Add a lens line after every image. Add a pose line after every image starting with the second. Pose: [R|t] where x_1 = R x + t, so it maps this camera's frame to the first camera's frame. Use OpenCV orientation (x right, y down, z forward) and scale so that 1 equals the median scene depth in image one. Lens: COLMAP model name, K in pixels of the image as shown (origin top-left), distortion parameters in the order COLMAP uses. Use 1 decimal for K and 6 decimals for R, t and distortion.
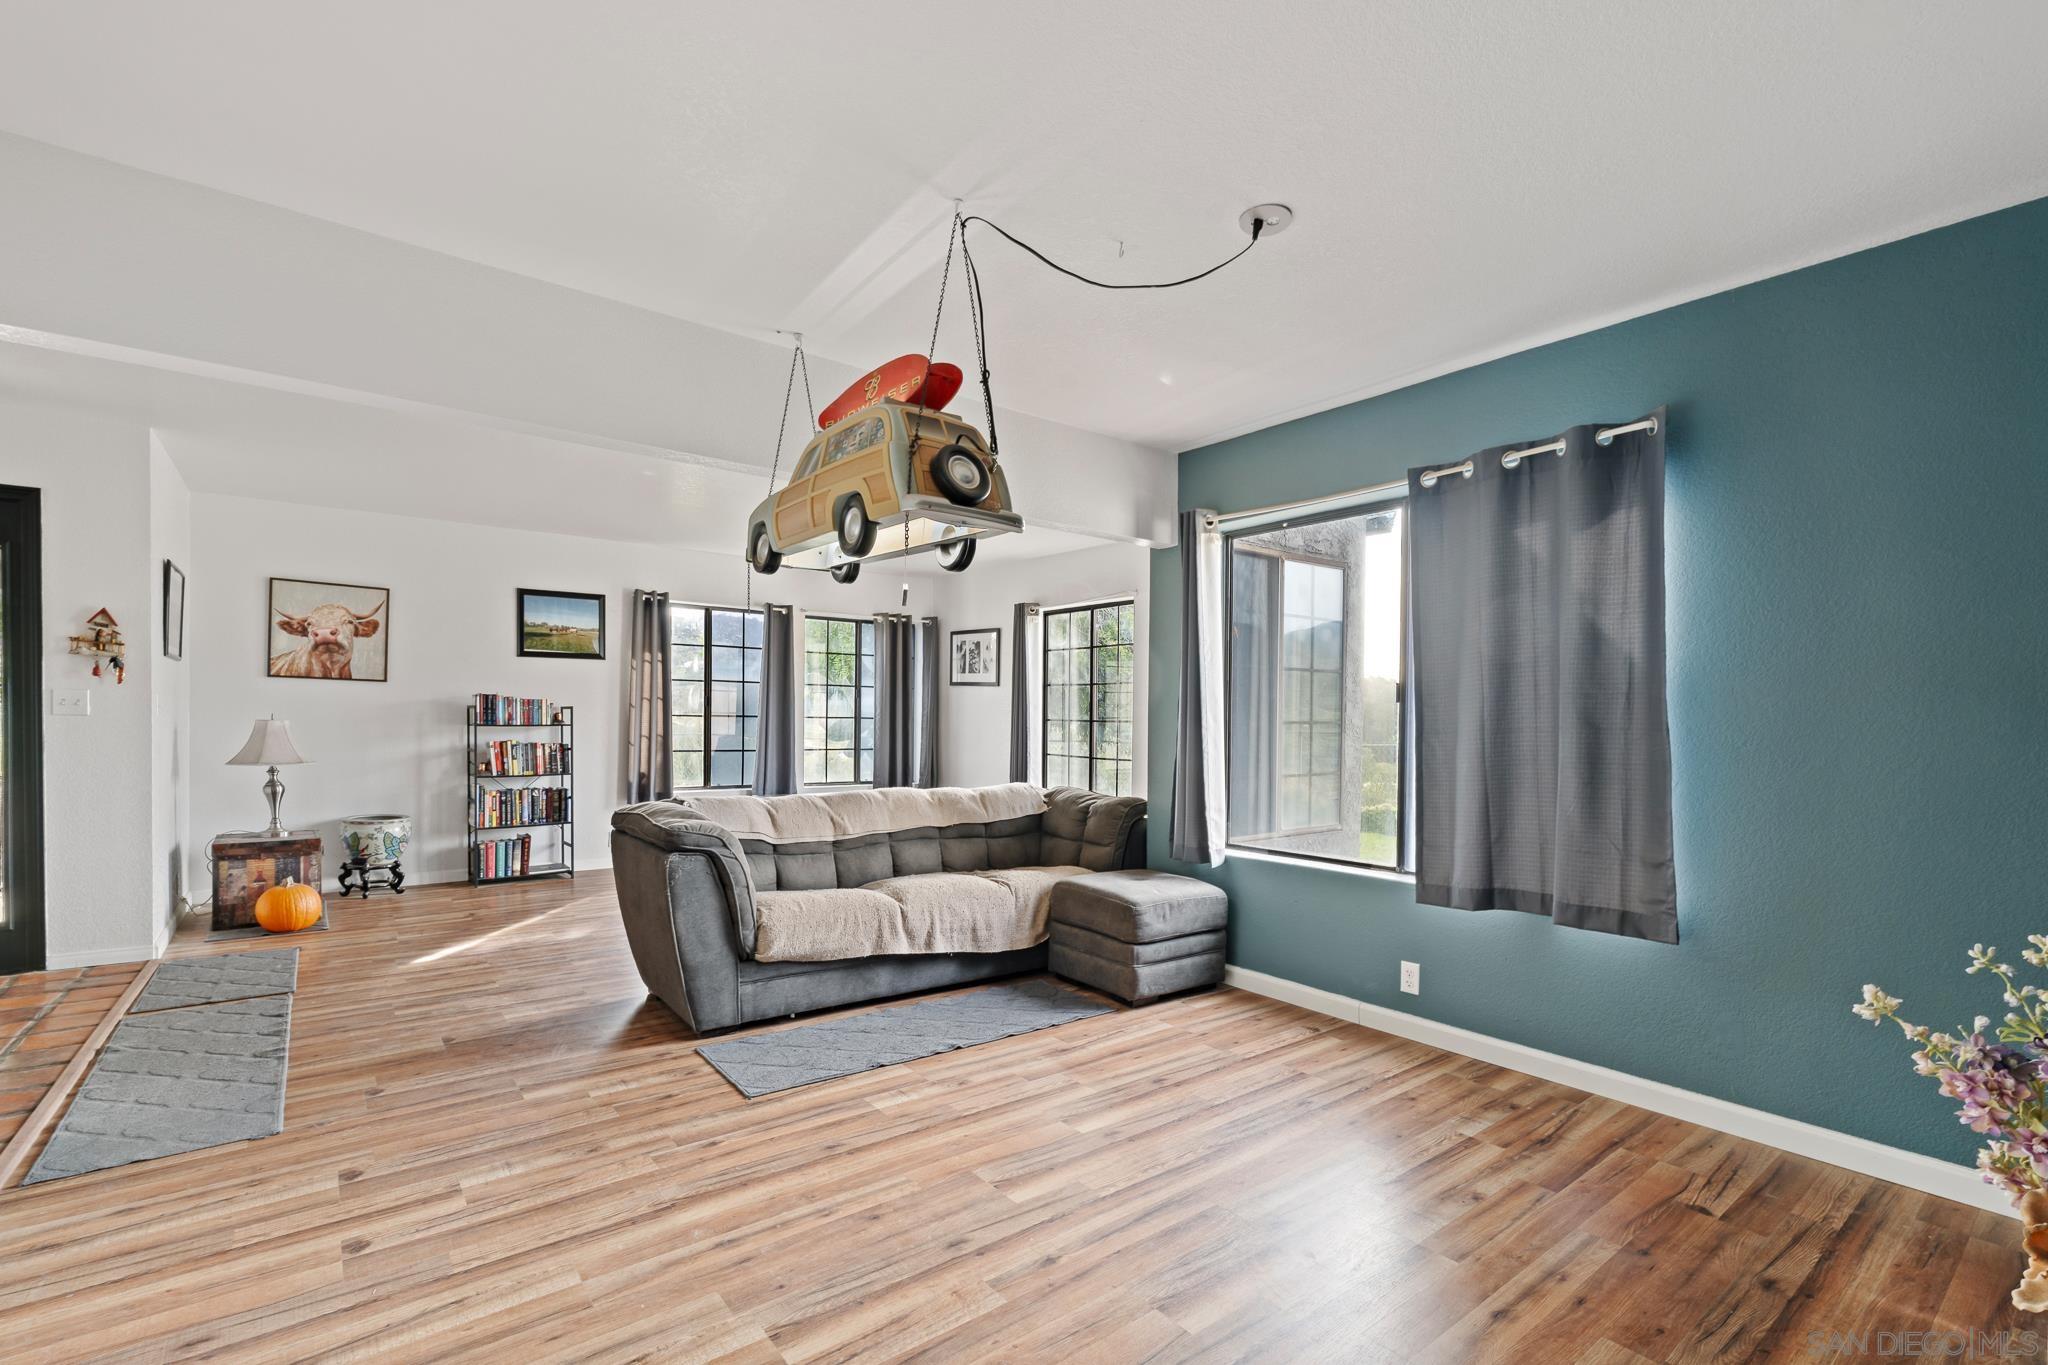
lens RADIAL K [[912.9, 0, 1014.9], [0, 912.9, 727.8], [0, 0, 1]] dist [-0.008220, 0.001715]
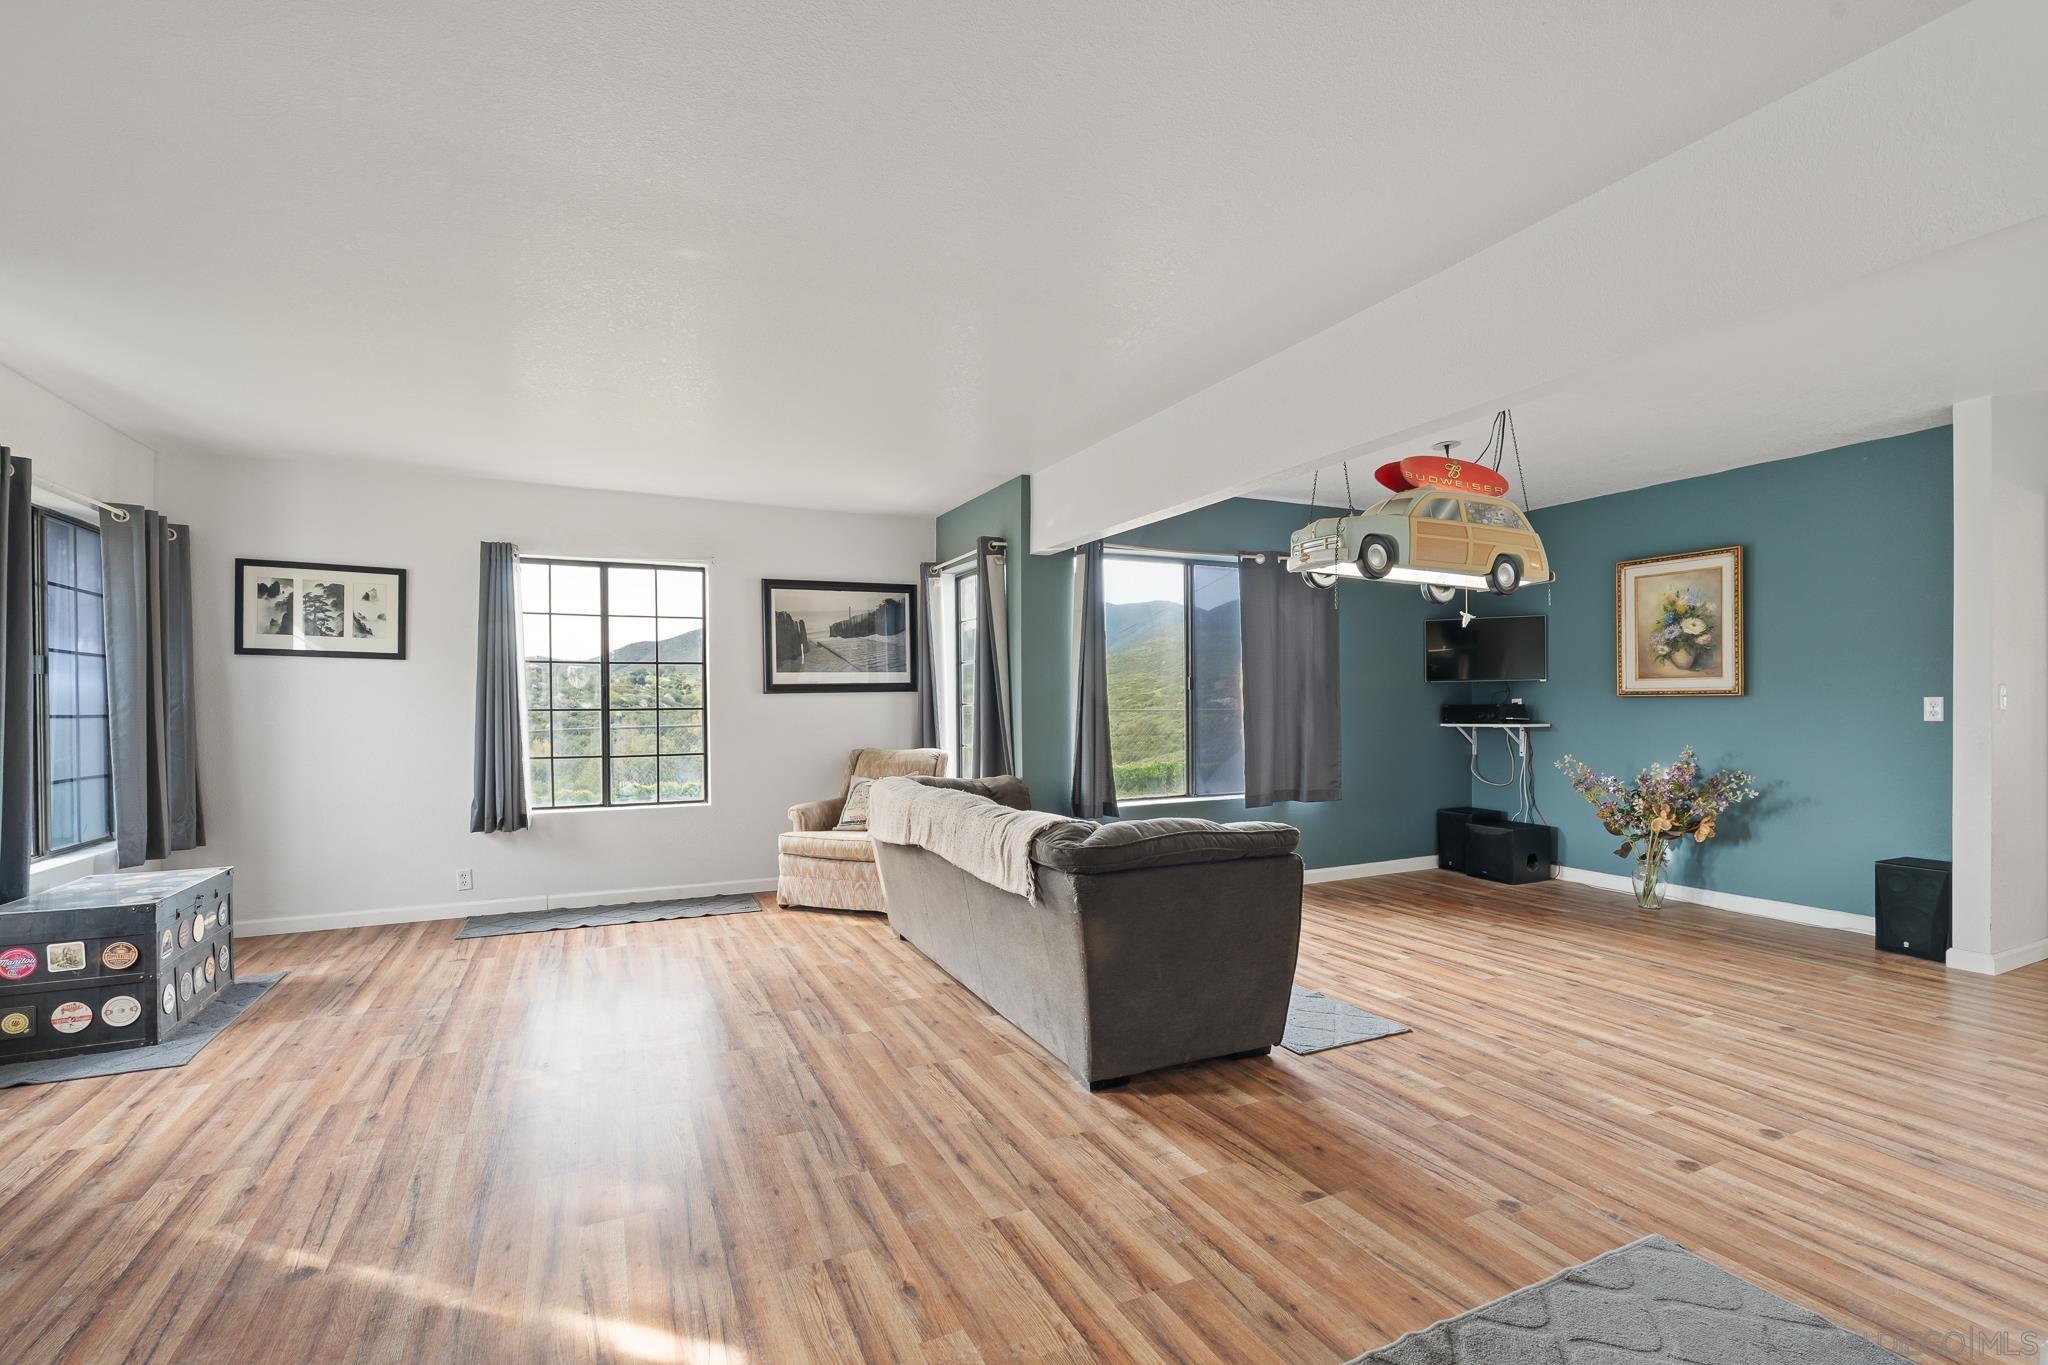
lens RADIAL K [[912.9, 0, 1016.4], [0, 912.9, 703.1], [0, 0, 1]] dist [-0.008220, 0.001715]
pose [[0.216569, -0.016346, 0.976130, -0.750204], [0.021522, 0.999697, 0.011965, -0.018403], [-0.976030, 0.018417, 0.216855, 0.603081]]
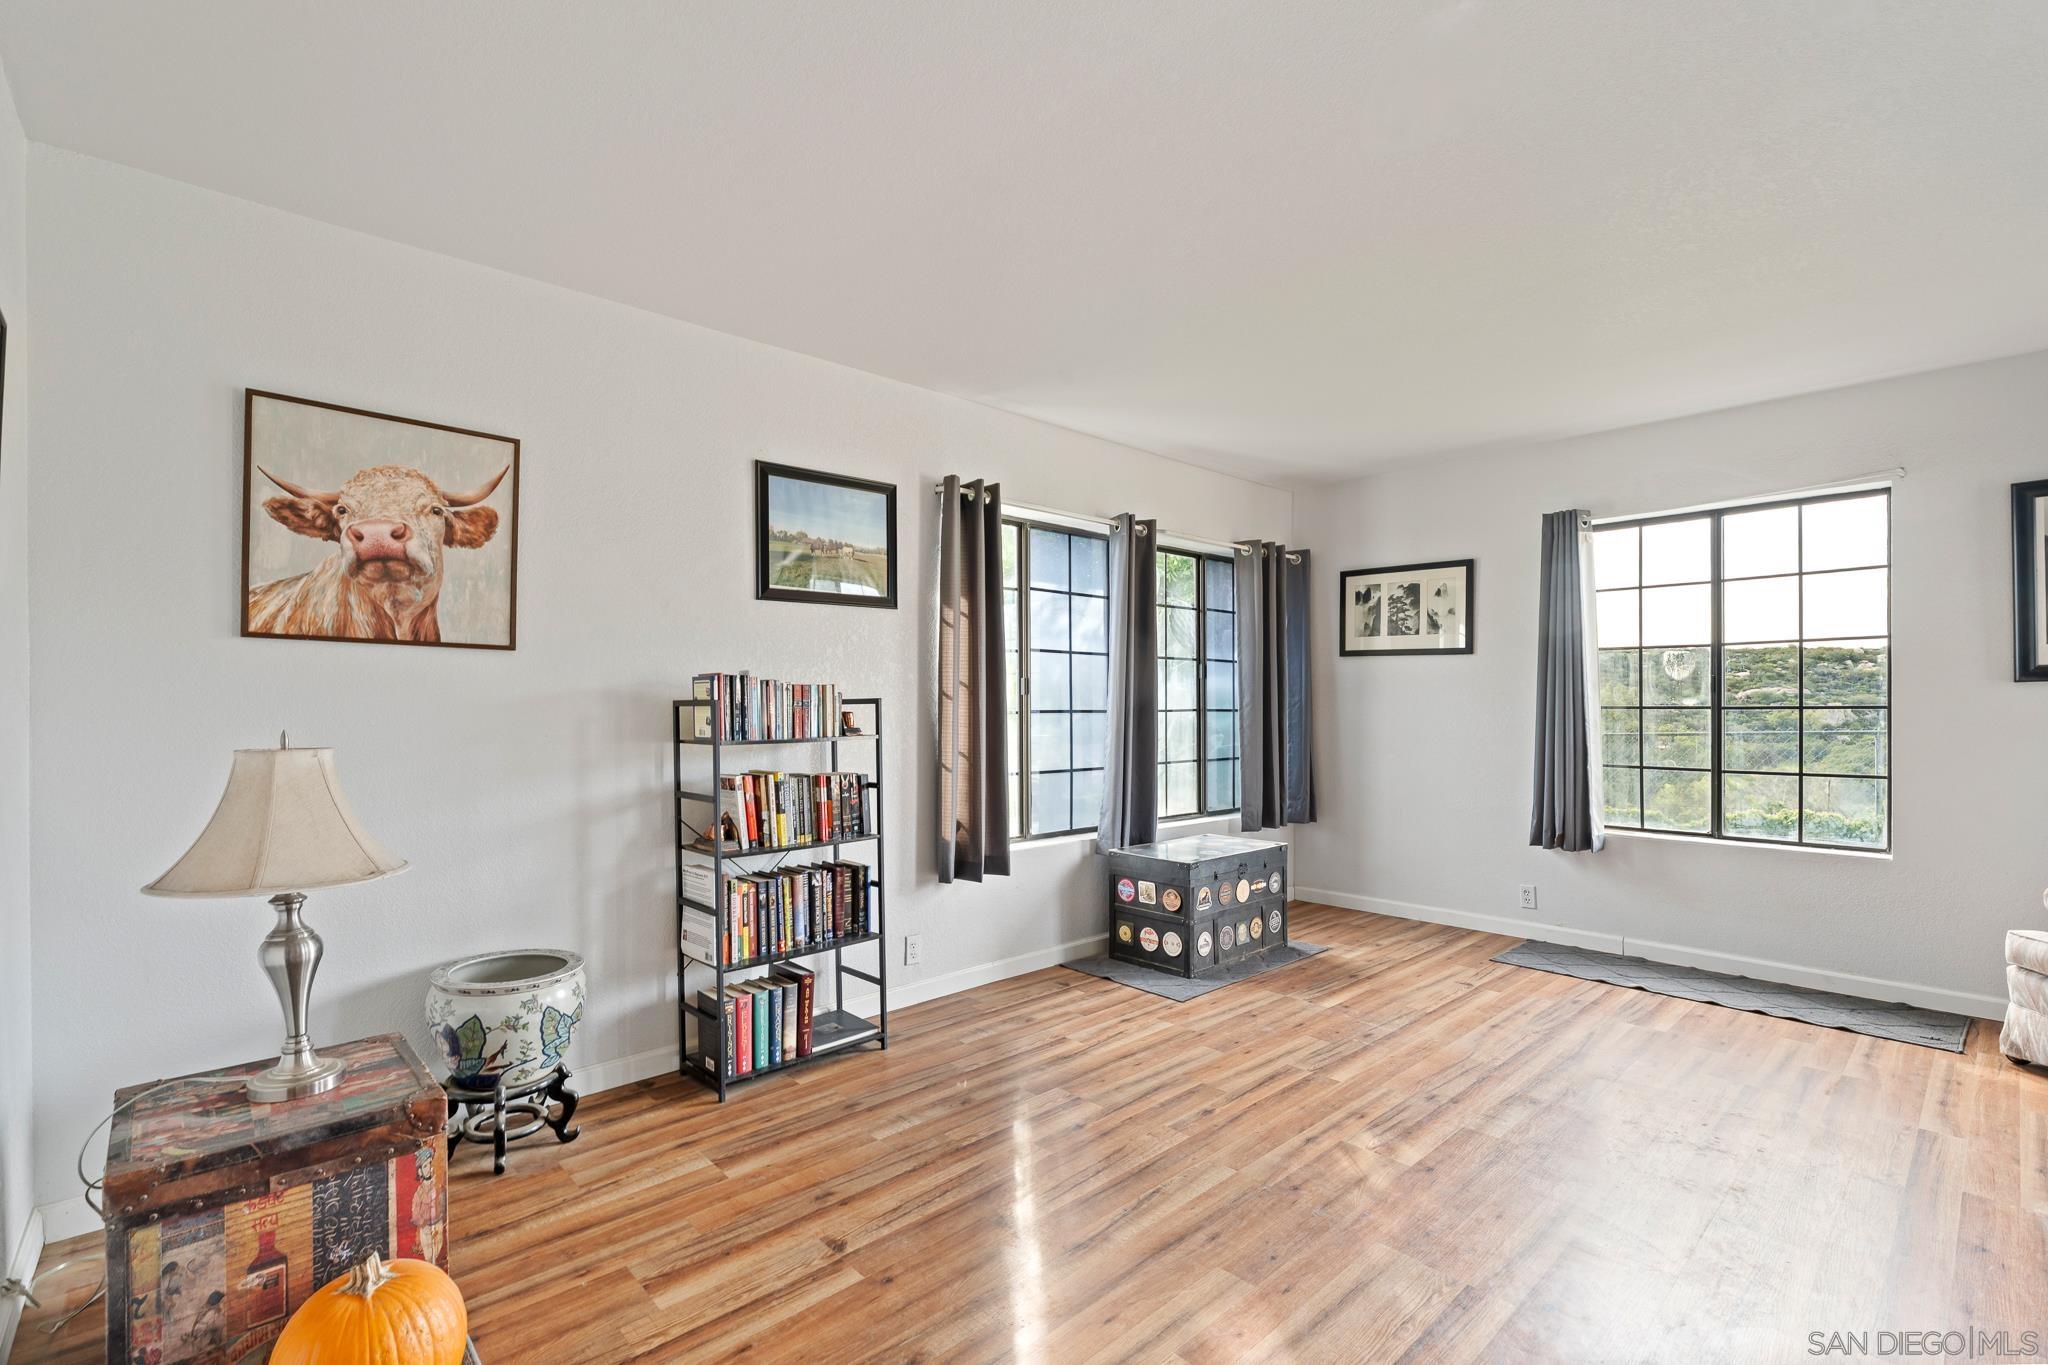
lens RADIAL K [[912.9, 0, 1019.0], [0, 912.9, 705.4], [0, 0, 1]] dist [-0.008220, 0.001715]
pose [[0.996622, -0.019904, 0.079682, -0.505559], [0.020874, 0.999718, -0.011357, -0.014208], [-0.079434, 0.012982, 0.996756, 0.565793]]
